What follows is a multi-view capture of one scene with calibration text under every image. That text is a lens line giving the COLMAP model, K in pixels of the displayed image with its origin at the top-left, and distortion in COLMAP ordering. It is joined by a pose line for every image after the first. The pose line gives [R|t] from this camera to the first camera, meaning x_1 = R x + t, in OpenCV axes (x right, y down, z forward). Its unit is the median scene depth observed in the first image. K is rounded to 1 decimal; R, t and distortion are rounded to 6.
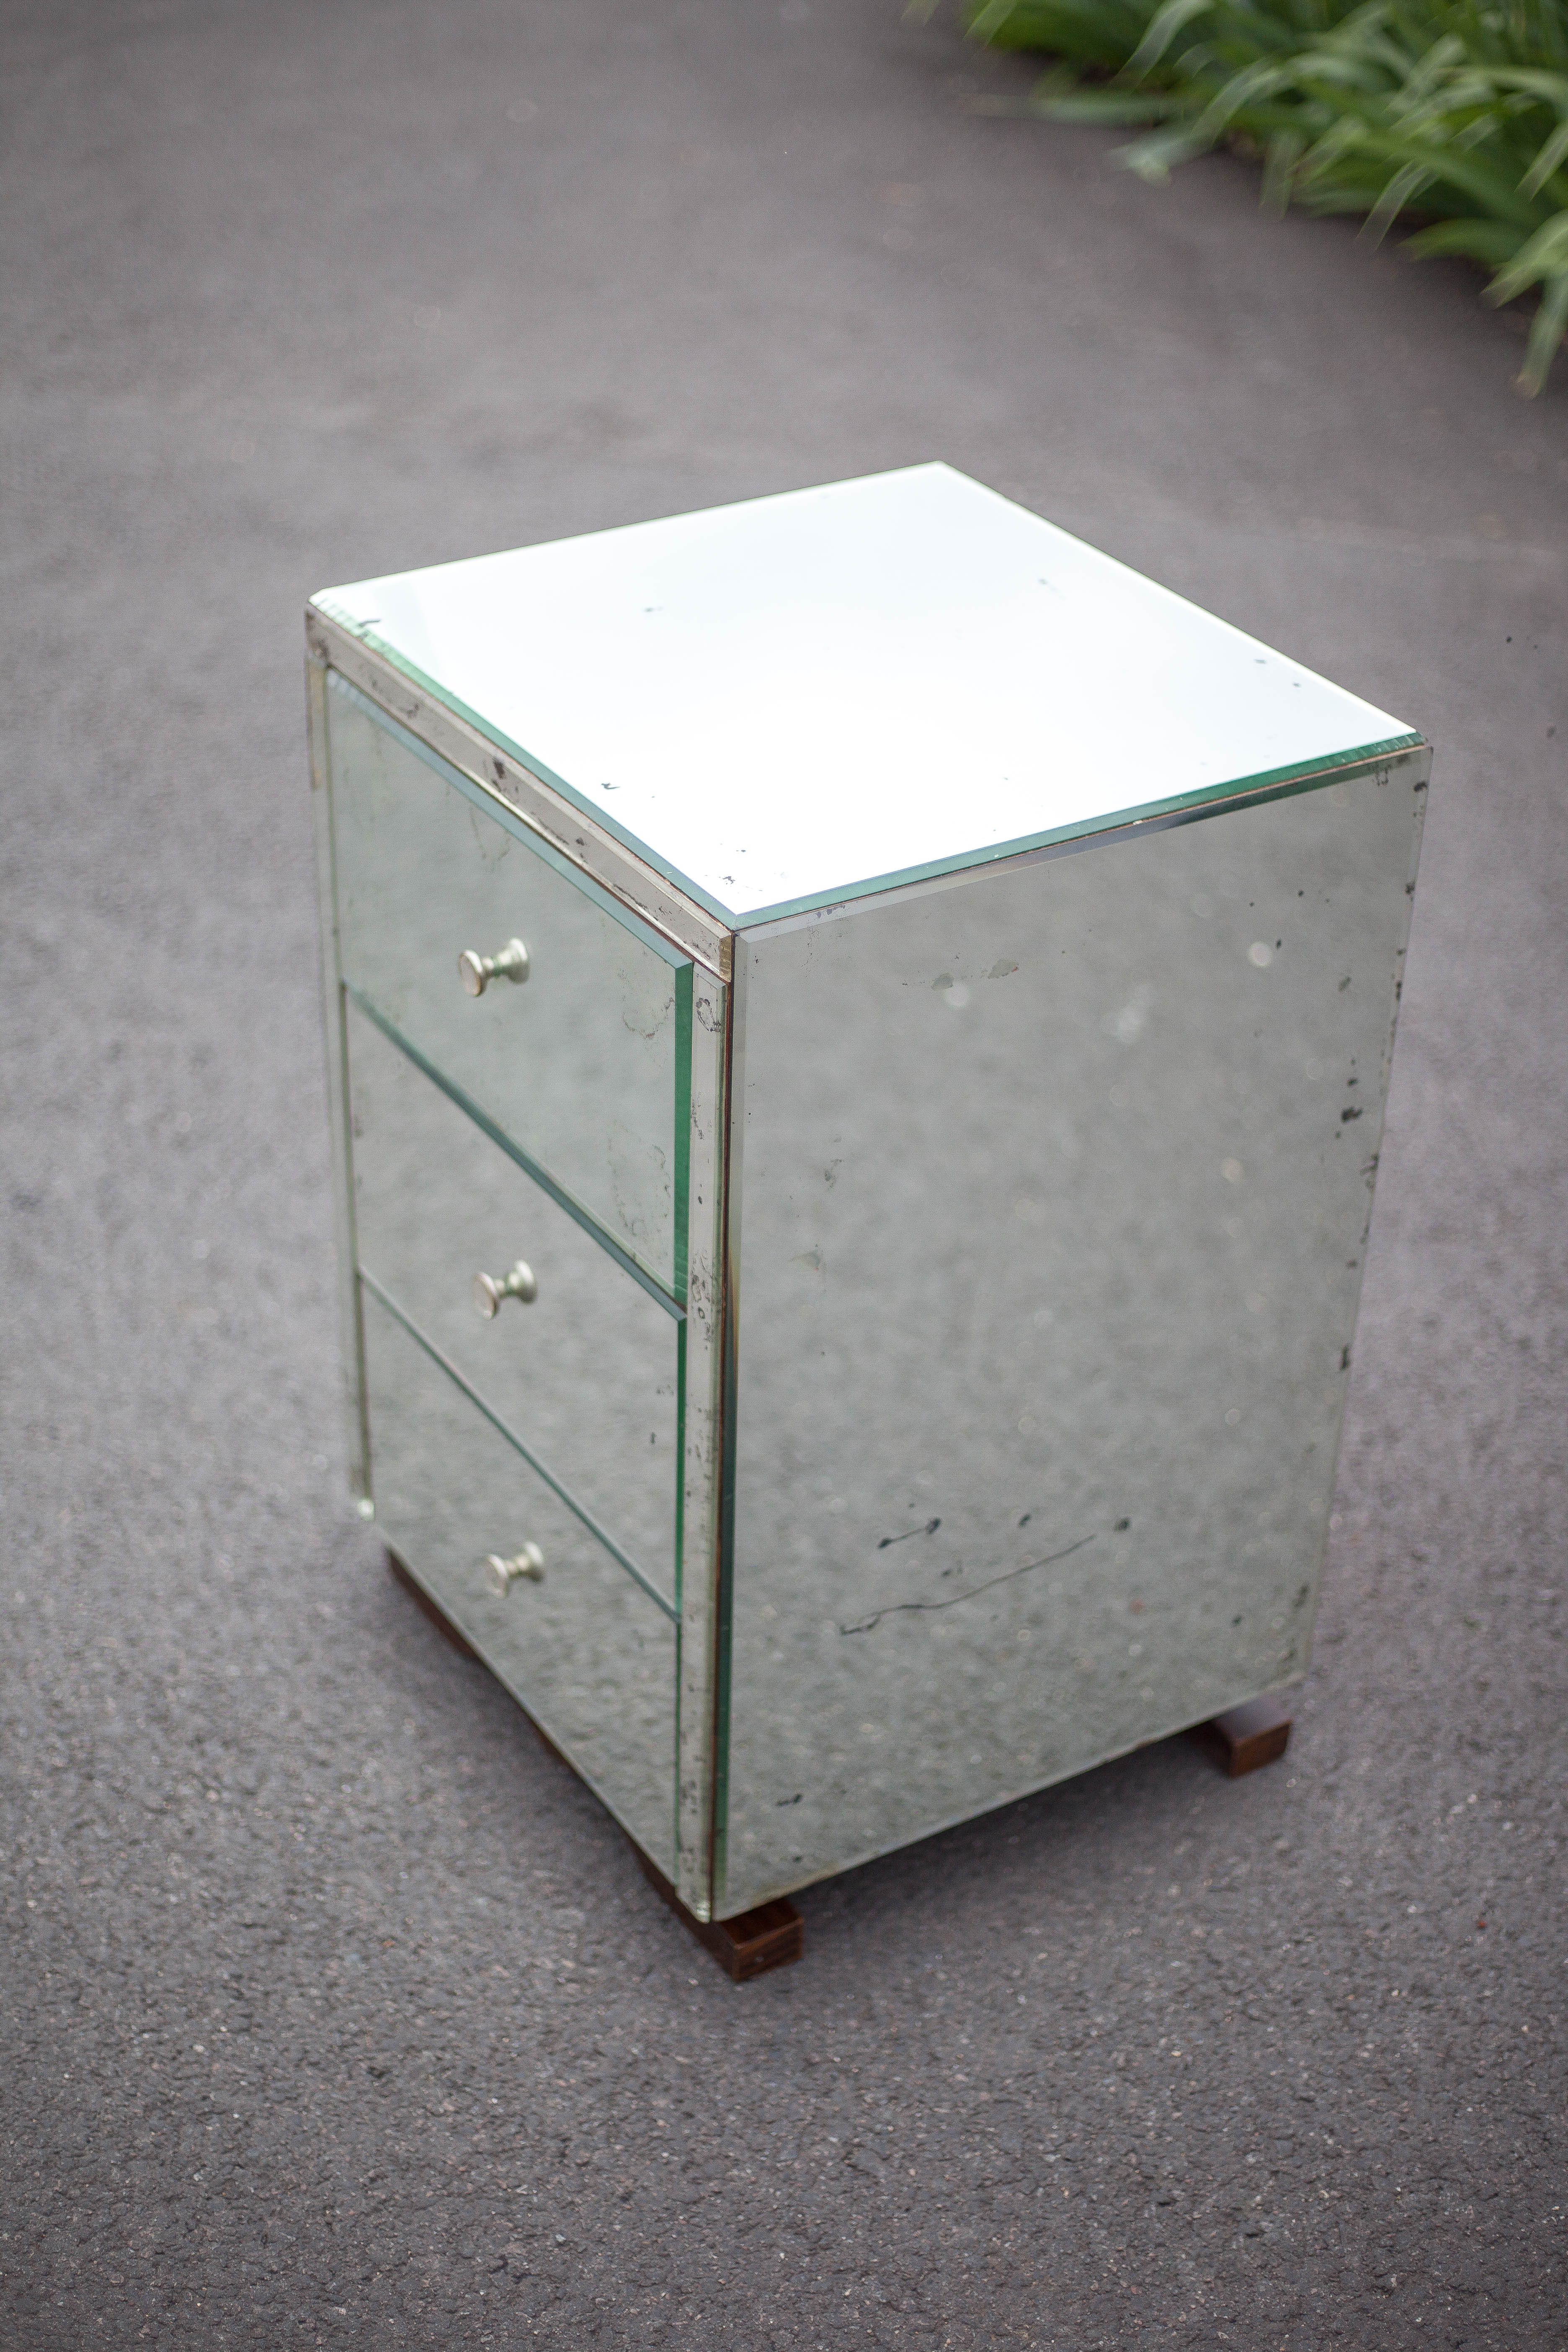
lens RADIAL K [[3579.9, 0, 784.0], [0, 3579.9, 1176.0], [0, 0, 1]] dist [-0.162158, -0.045123]
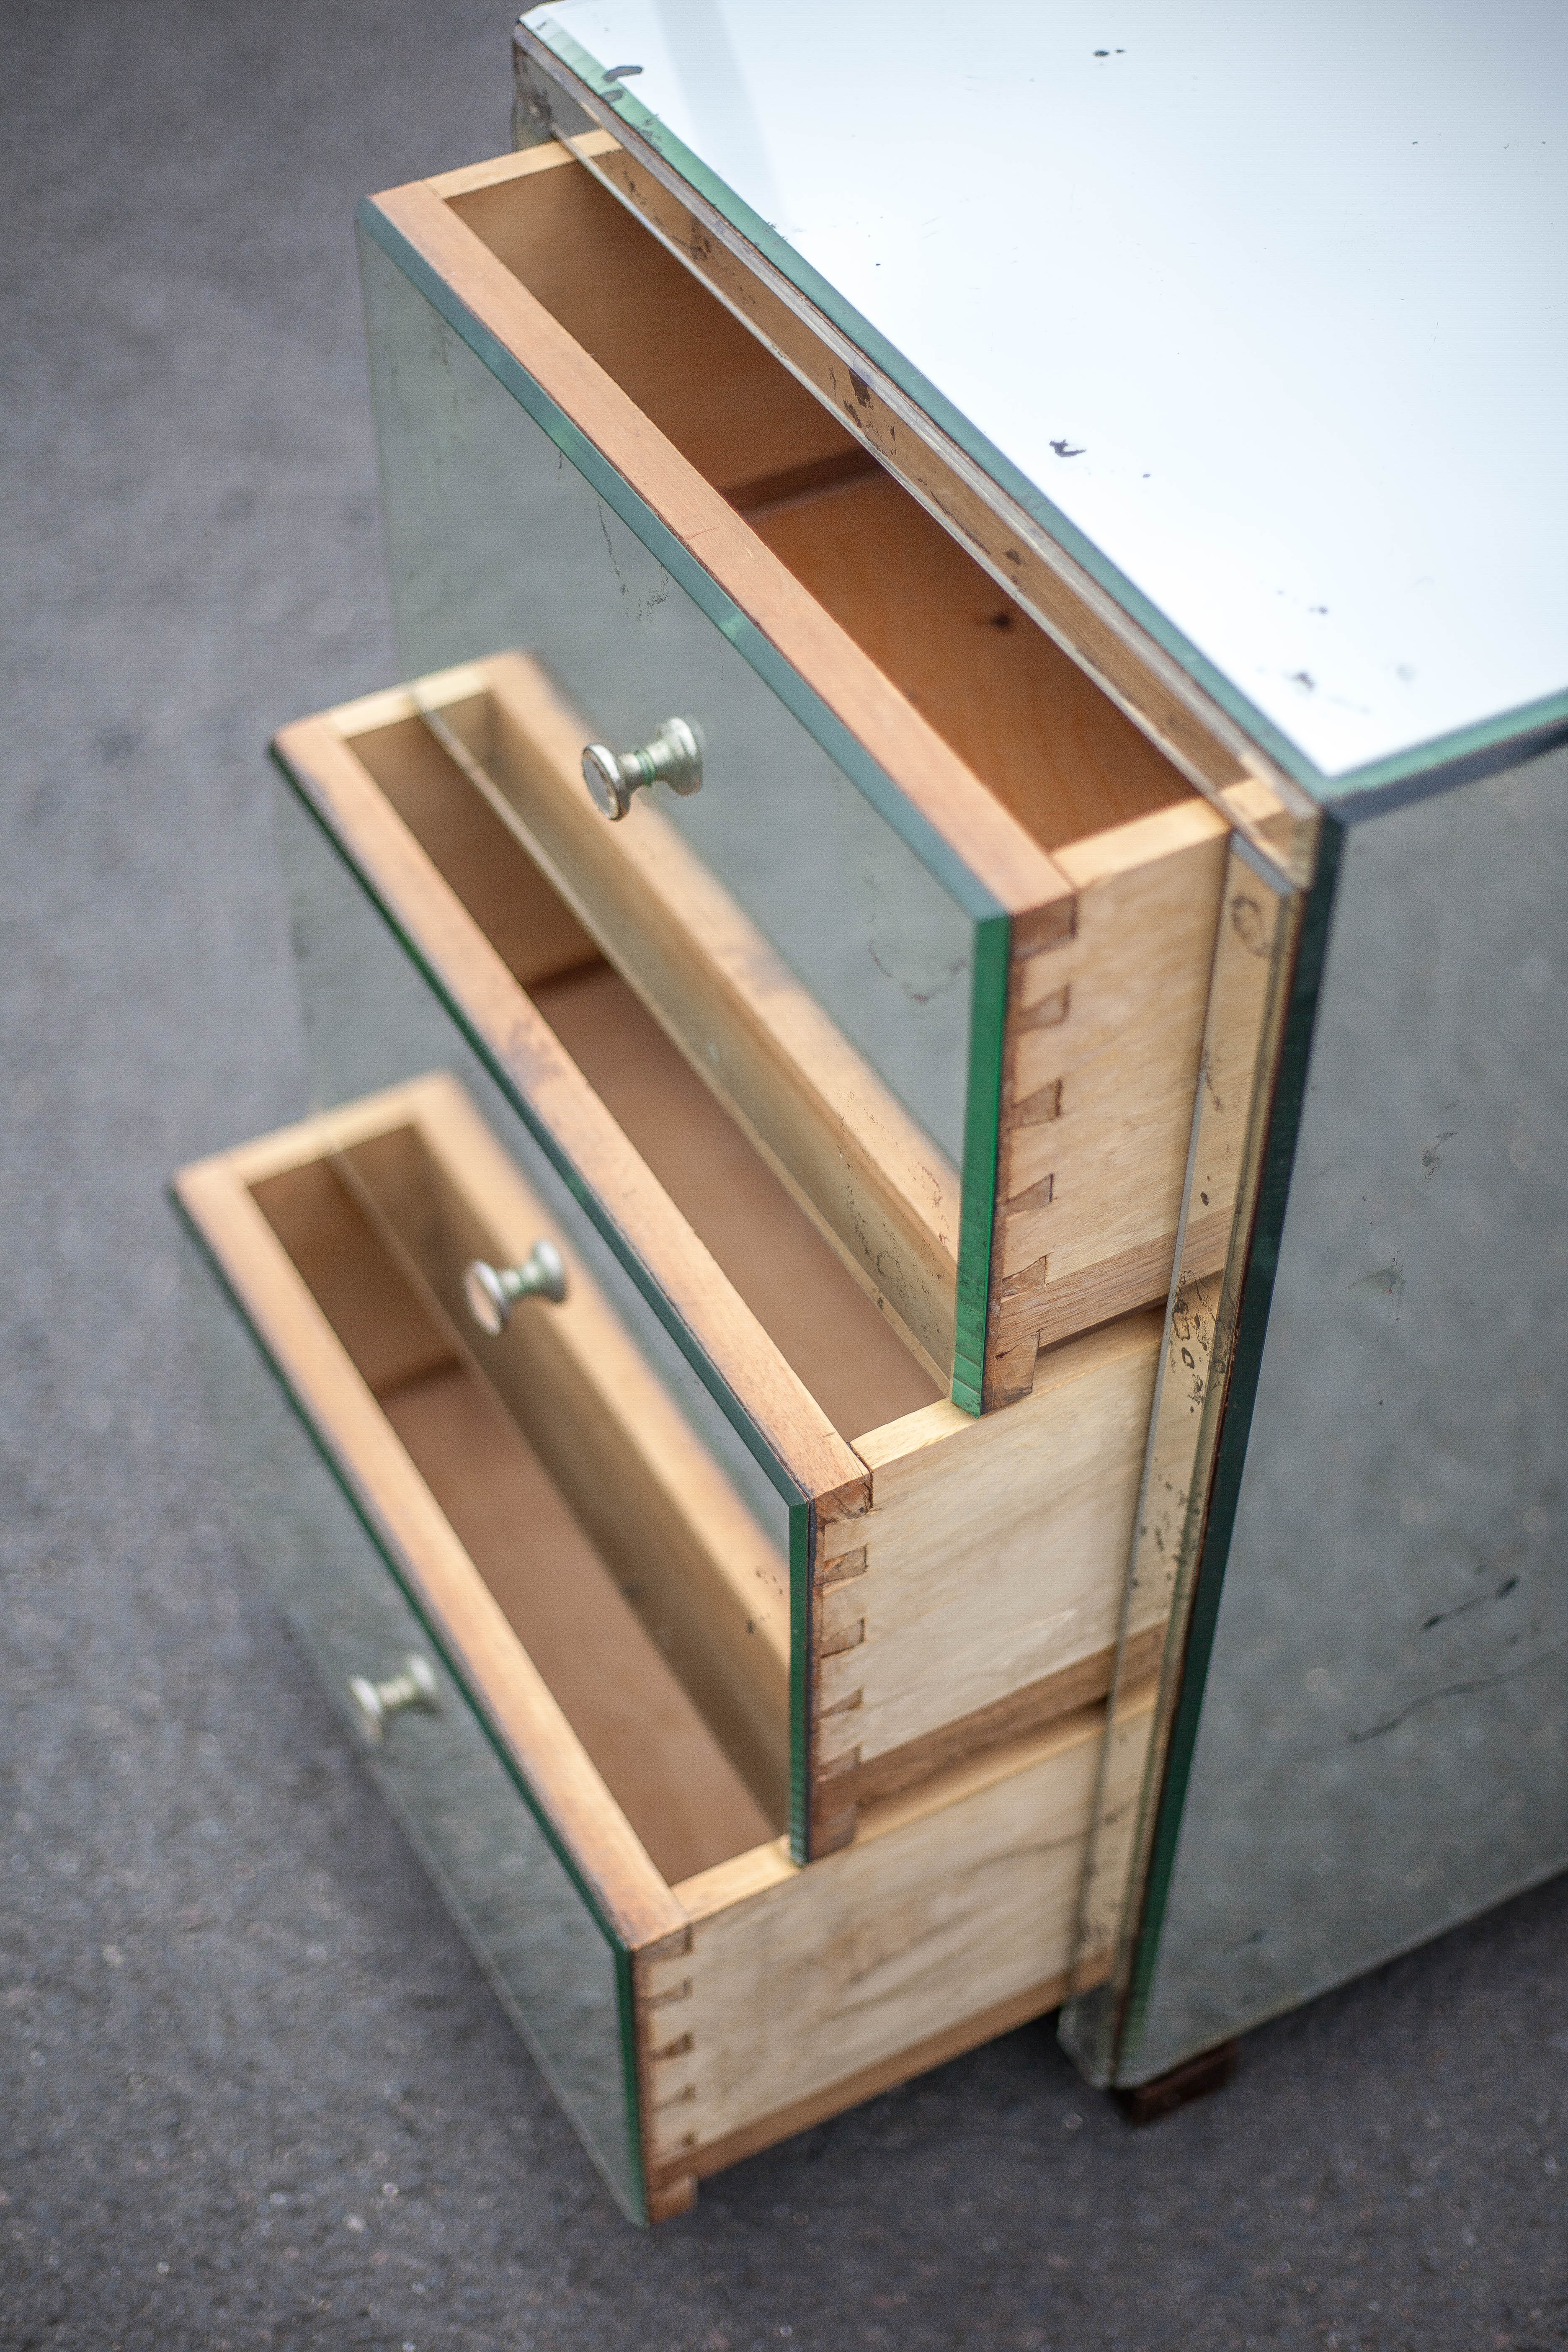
lens RADIAL K [[3579.9, 0, 784.0], [0, 3579.9, 1176.0], [0, 0, 1]] dist [-0.162158, -0.045123]
pose [[0.998516, 0.029927, -0.045503, -0.056187], [-0.017926, 0.969539, 0.244278, -0.117068], [0.051428, -0.243100, 0.968637, 0.383661]]
